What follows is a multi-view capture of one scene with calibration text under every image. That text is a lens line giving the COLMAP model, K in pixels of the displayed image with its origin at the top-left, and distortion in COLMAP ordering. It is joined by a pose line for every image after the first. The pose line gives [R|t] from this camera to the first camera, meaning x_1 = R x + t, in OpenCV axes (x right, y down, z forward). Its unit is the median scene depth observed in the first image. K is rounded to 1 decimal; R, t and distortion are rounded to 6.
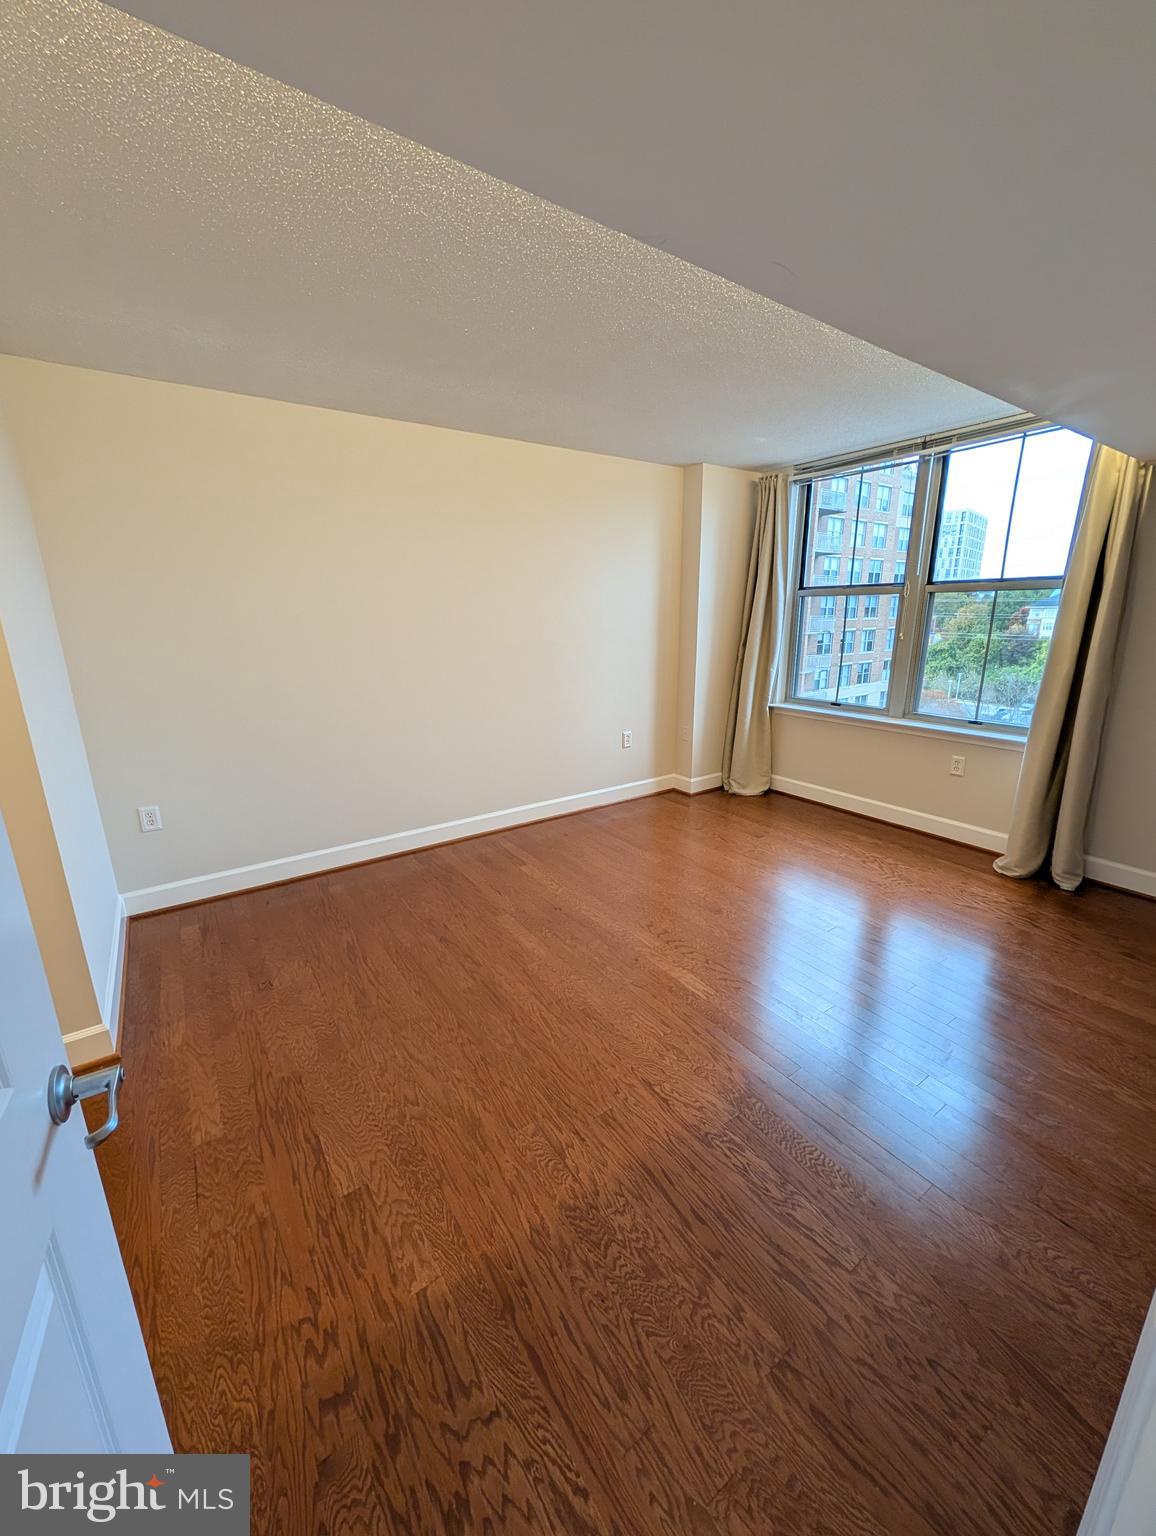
lens RADIAL K [[588.7, 0, 587.9], [0, 588.7, 756.3], [0, 0, 1]] dist [-0.000399, 0.000544]
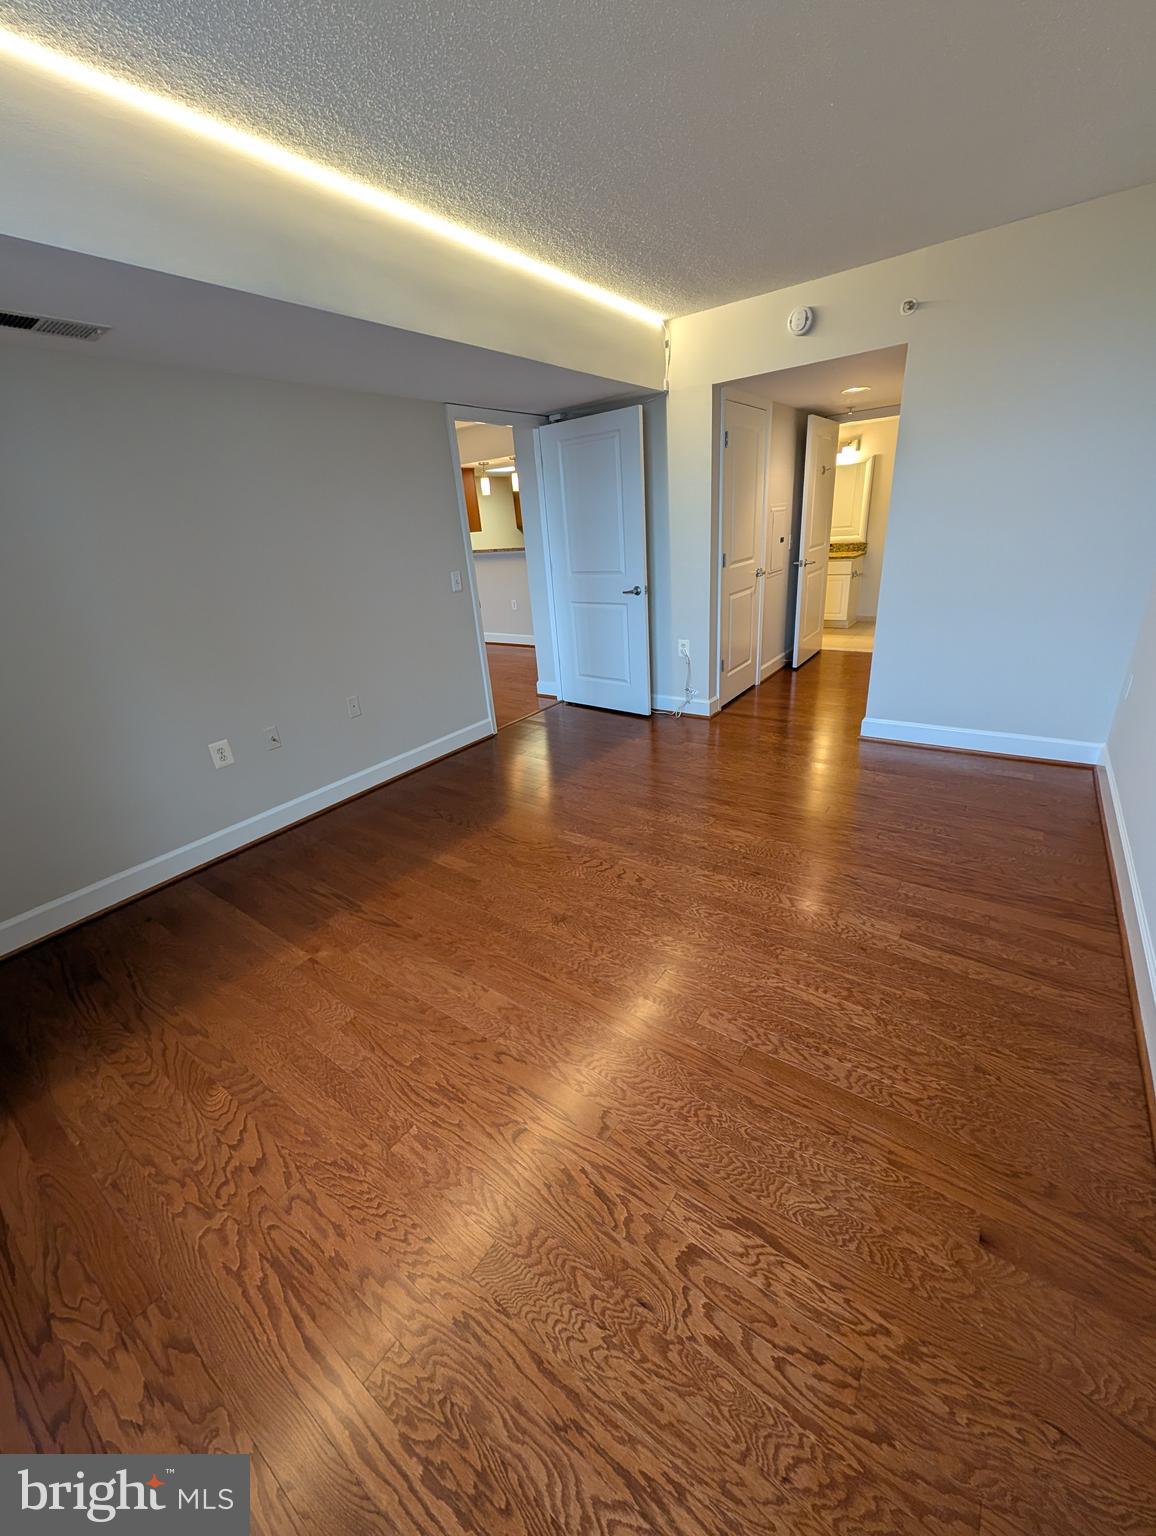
lens RADIAL K [[588.7, 0, 579.1], [0, 588.7, 771.0], [0, 0, 1]] dist [-0.000399, 0.000544]
pose [[-0.942468, 0.199812, -0.268009, 0.300233], [0.004325, 0.808934, 0.587884, -0.272486], [0.334268, 0.552903, -0.763258, 1.185602]]
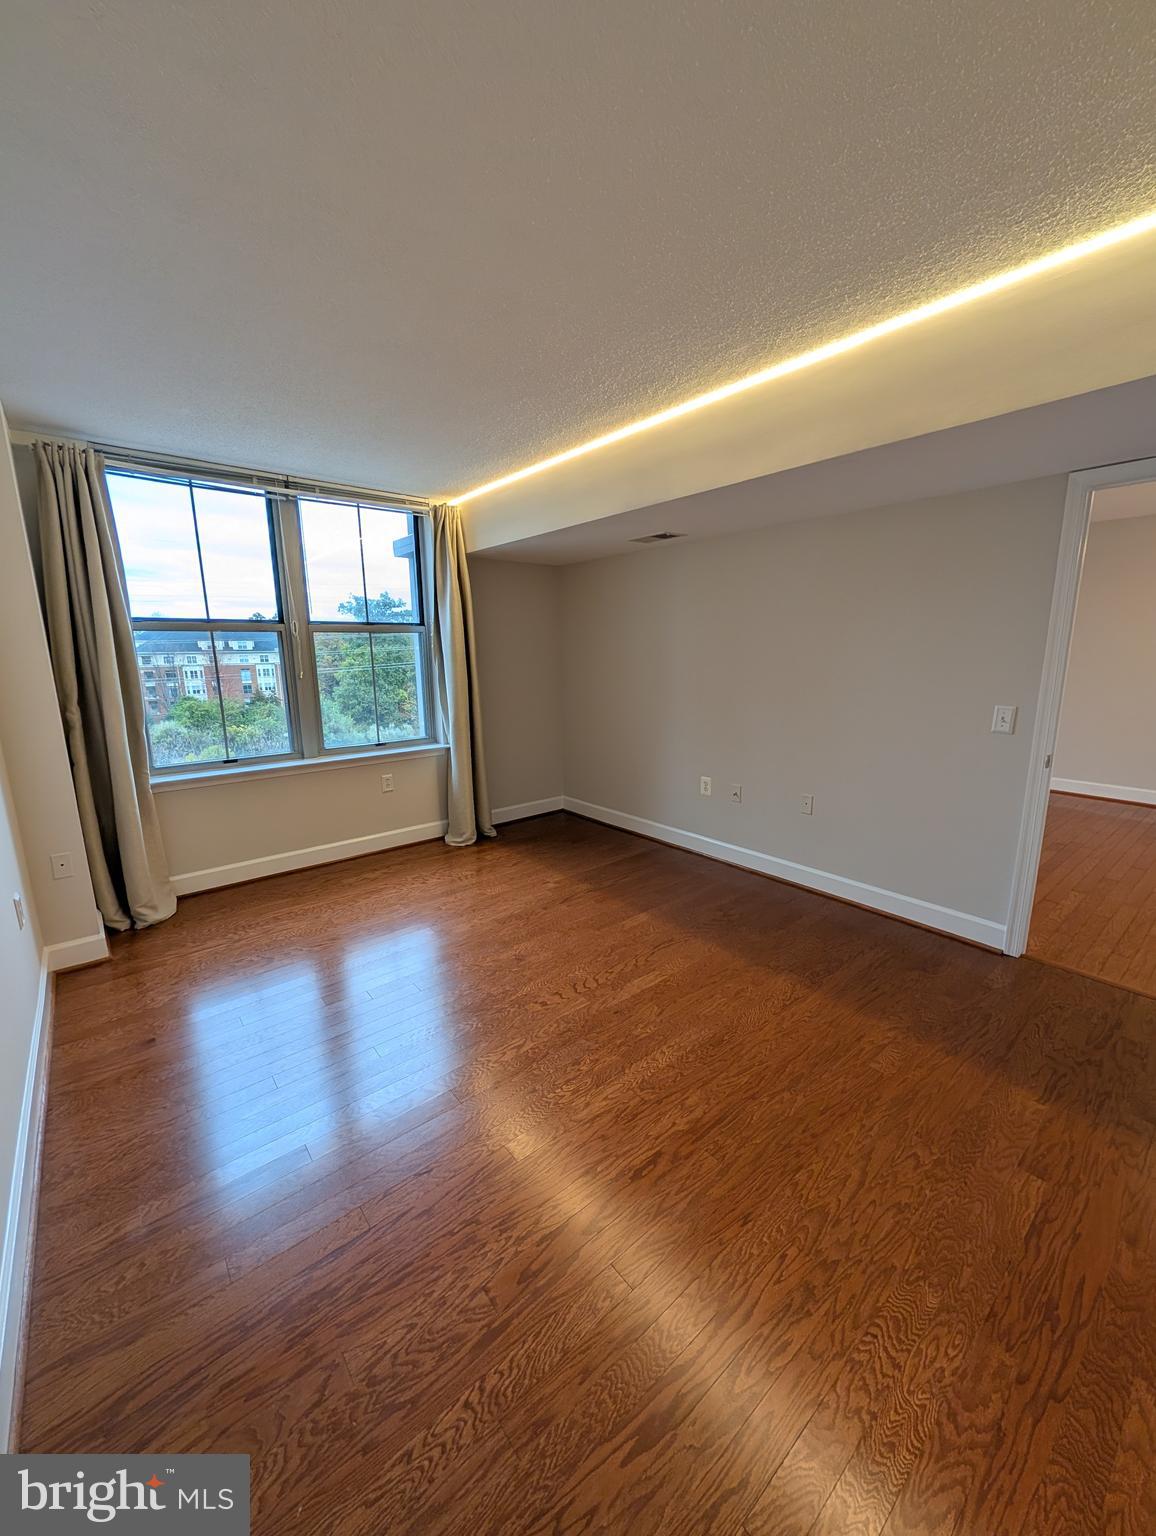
lens RADIAL K [[588.7, 0, 572.2], [0, 588.7, 760.8], [0, 0, 1]] dist [-0.000399, 0.000544]
pose [[-0.064018, -0.179757, 0.981626, -0.519712], [0.250932, 0.949140, 0.190173, -0.155232], [-0.965886, 0.258495, -0.015655, 0.675636]]
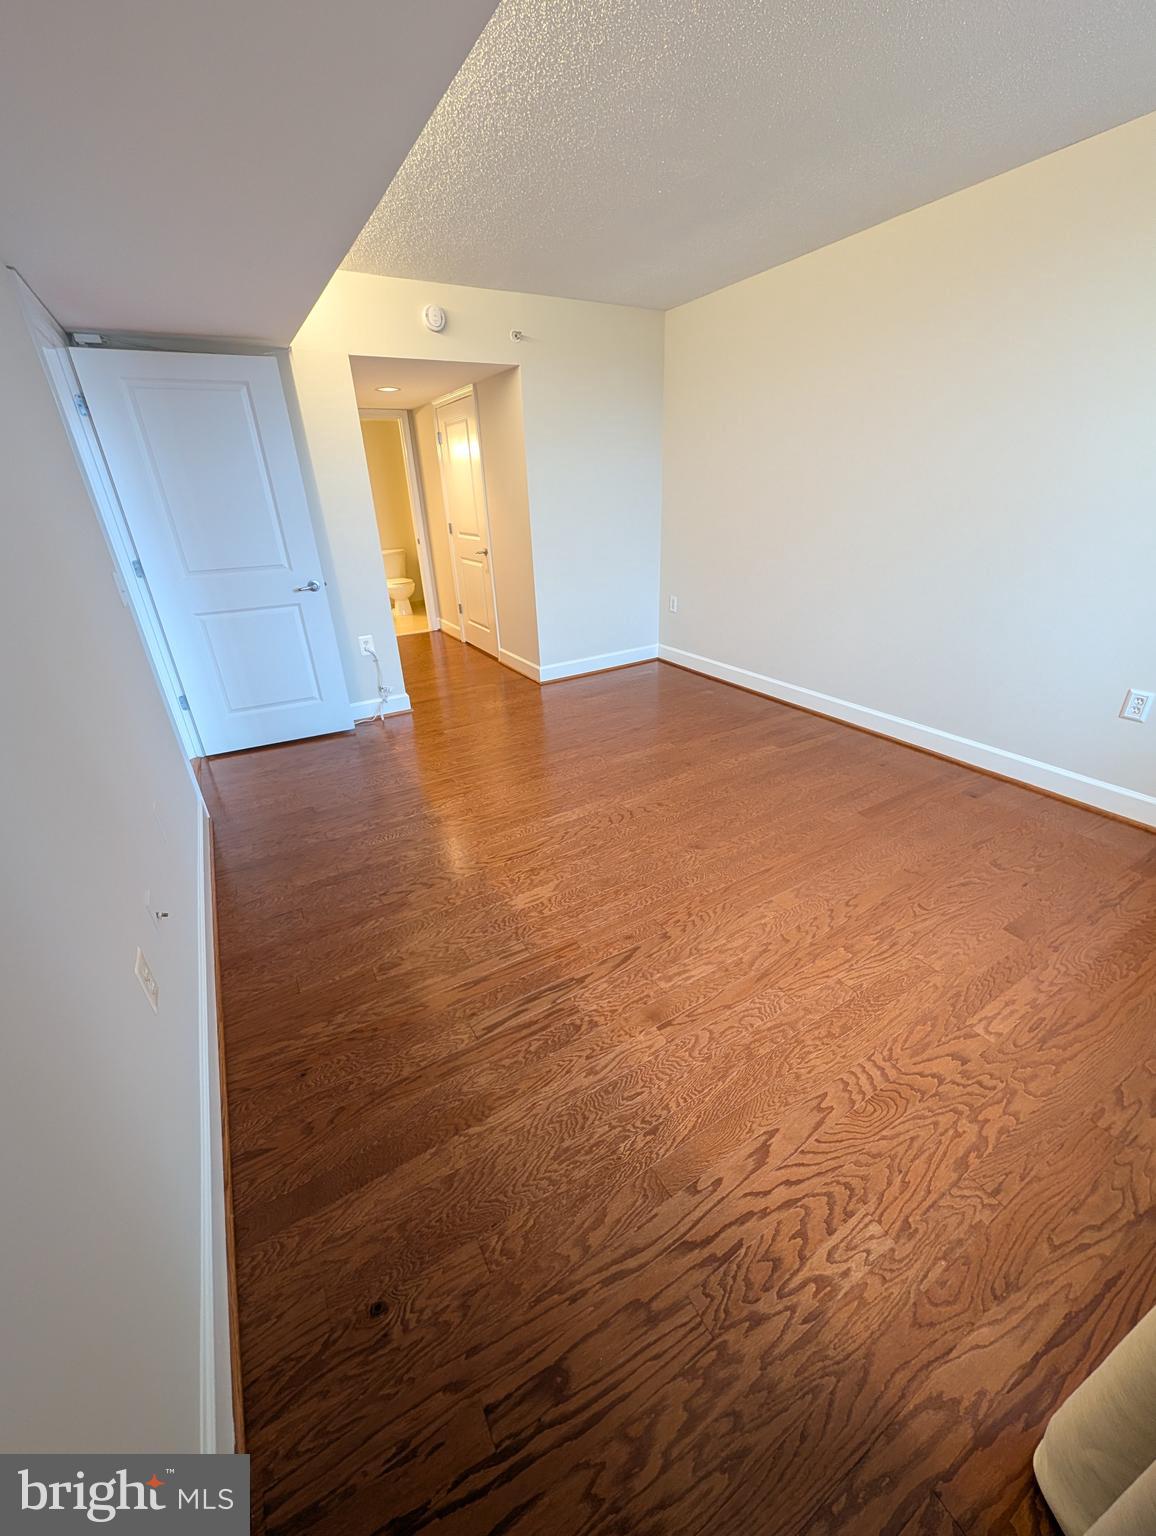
lens RADIAL K [[588.7, 0, 580.0], [0, 588.7, 771.5], [0, 0, 1]] dist [-0.000399, 0.000544]
pose [[-0.078953, 0.447614, -0.890735, 0.756435], [-0.199641, 0.868323, 0.454047, -0.145829], [0.976683, 0.213676, 0.020806, 0.639107]]
